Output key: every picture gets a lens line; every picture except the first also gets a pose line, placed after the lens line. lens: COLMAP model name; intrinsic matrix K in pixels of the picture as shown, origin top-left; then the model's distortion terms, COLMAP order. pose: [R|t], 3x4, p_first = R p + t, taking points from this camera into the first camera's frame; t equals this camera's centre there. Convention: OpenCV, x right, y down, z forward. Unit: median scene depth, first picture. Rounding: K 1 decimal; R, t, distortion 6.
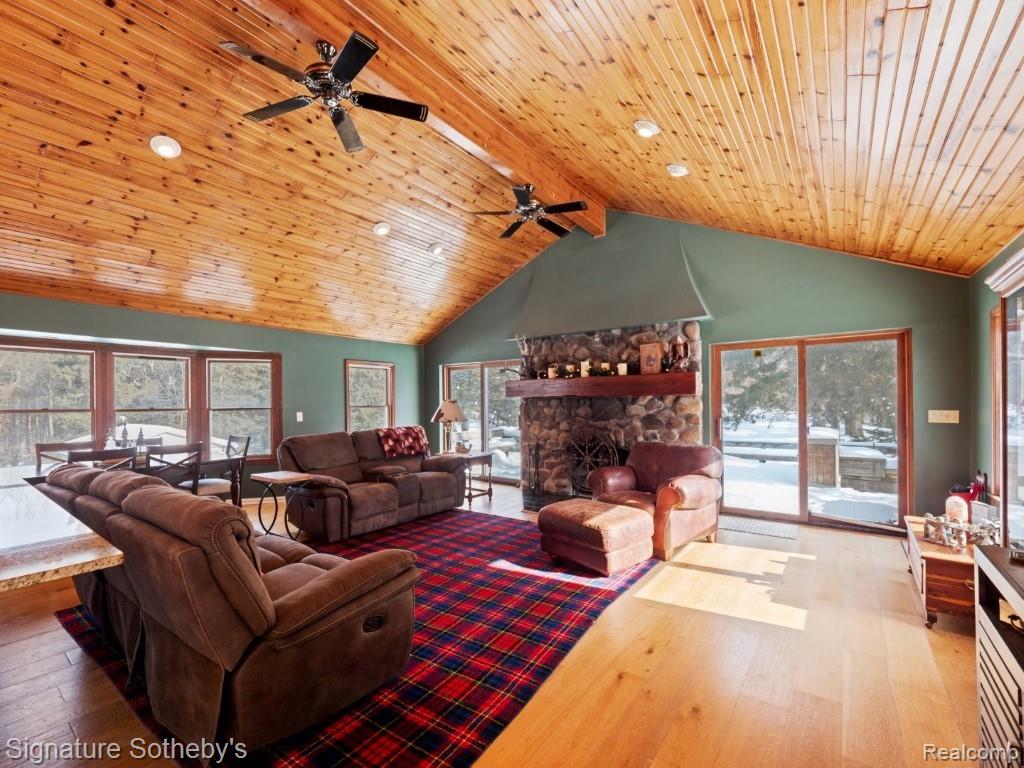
lens RADIAL K [[442.5, 0, 535.1], [0, 442.5, 401.8], [0, 0, 1]] dist [-0.003494, -0.000920]
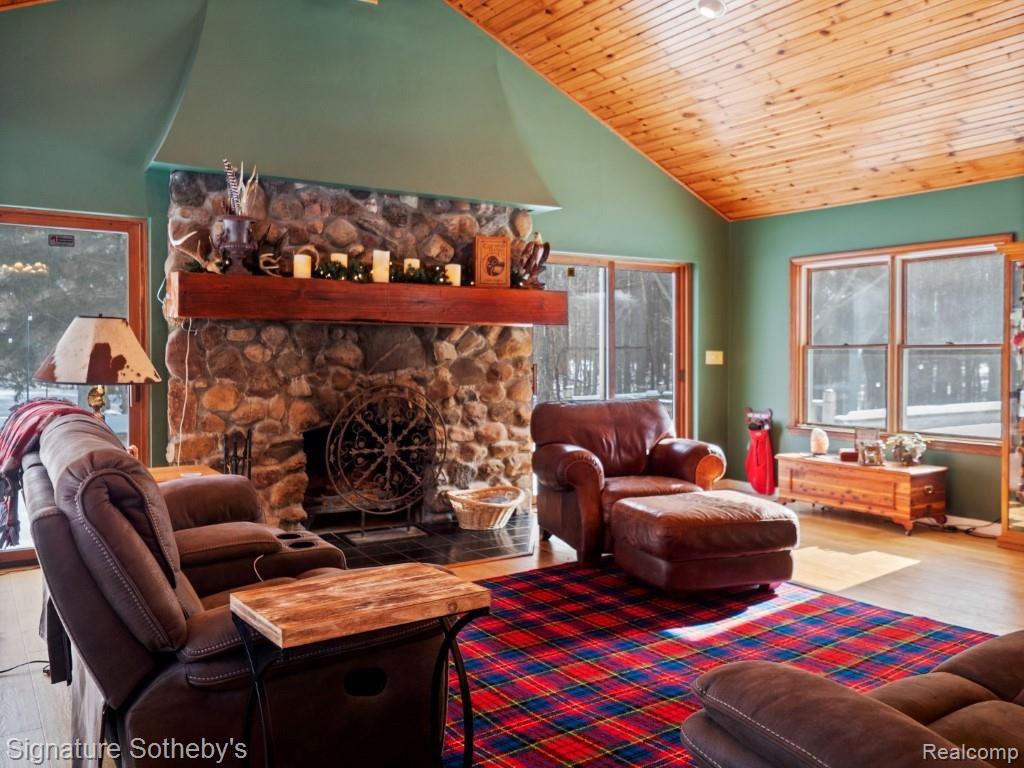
lens RADIAL K [[842.4, 0, 480.2], [0, 842.4, 357.5], [0, 0, 1]] dist [0.035018, -0.007576]
pose [[0.371059, 0.001589, 0.928608, -0.823878], [-0.005663, 0.999984, 0.000552, 0.029463], [-0.928592, -0.005463, 0.371062, 0.640296]]
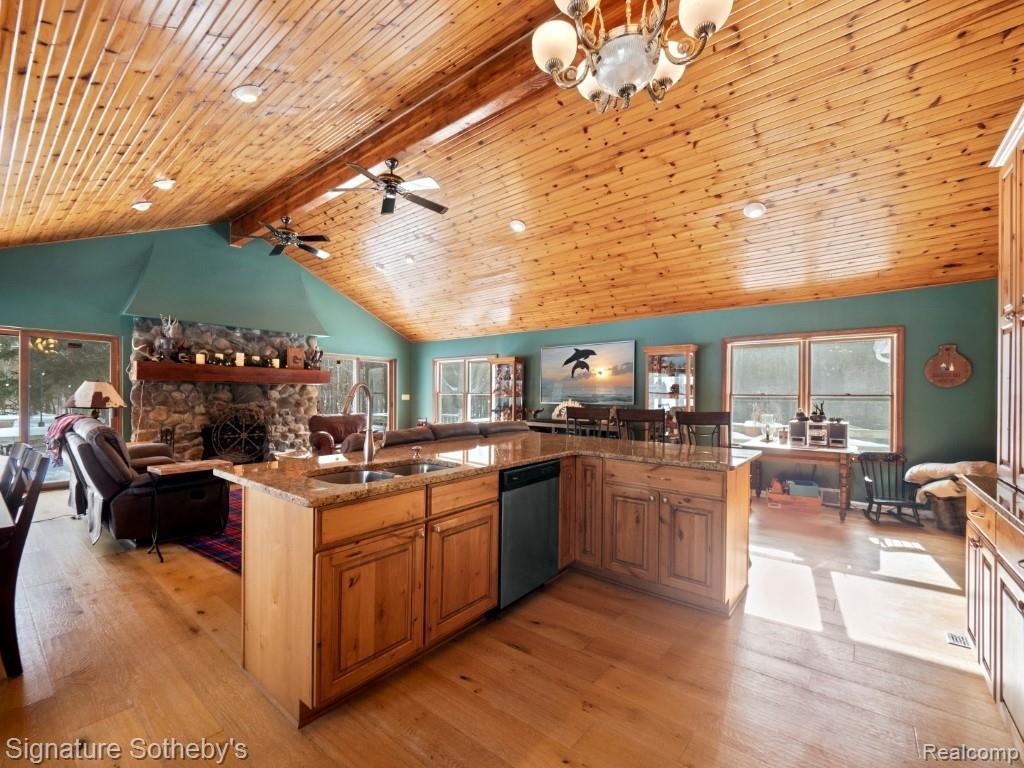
lens RADIAL K [[442.5, 0, 511.2], [0, 442.5, 396.5], [0, 0, 1]] dist [-0.003494, -0.000920]
pose [[0.034310, 0.000964, 0.999411, -1.201265], [-0.009648, 0.999953, -0.000634, 0.021369], [-0.999365, -0.009621, 0.034318, 0.275928]]
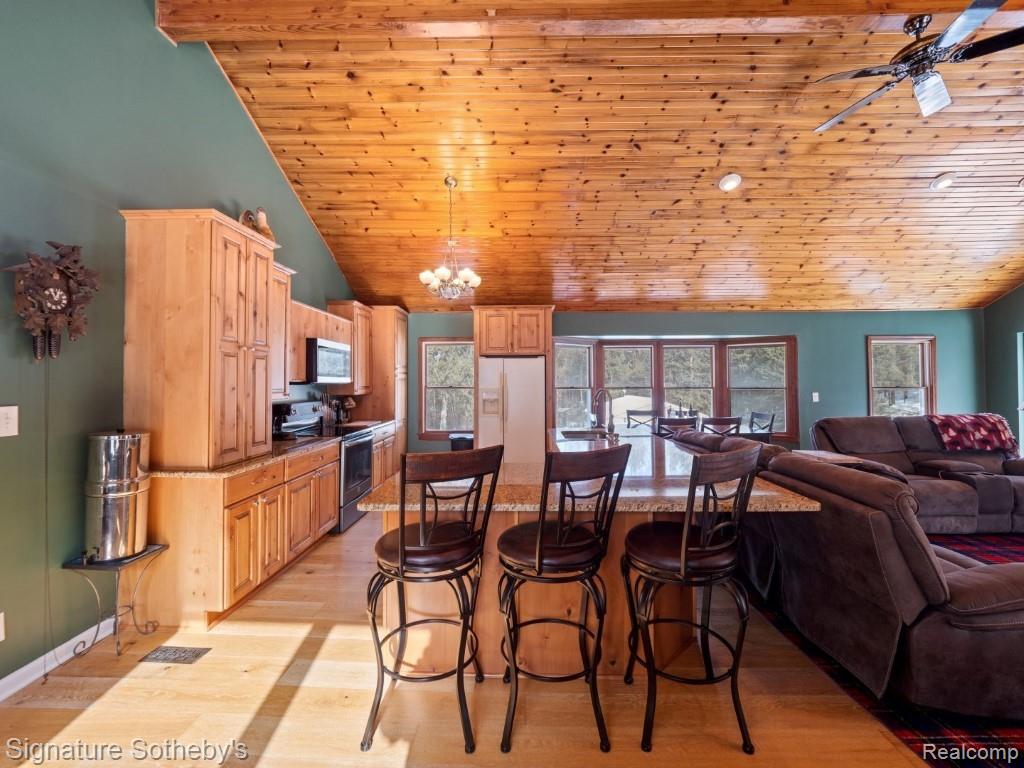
lens RADIAL K [[442.5, 0, 512.6], [0, 442.5, 378.4], [0, 0, 1]] dist [-0.003494, -0.000920]
pose [[0.541432, -0.003784, -0.840736, -0.077369], [0.004299, 0.999989, -0.001732, -0.012363], [0.840734, -0.002677, 0.541442, -0.143276]]
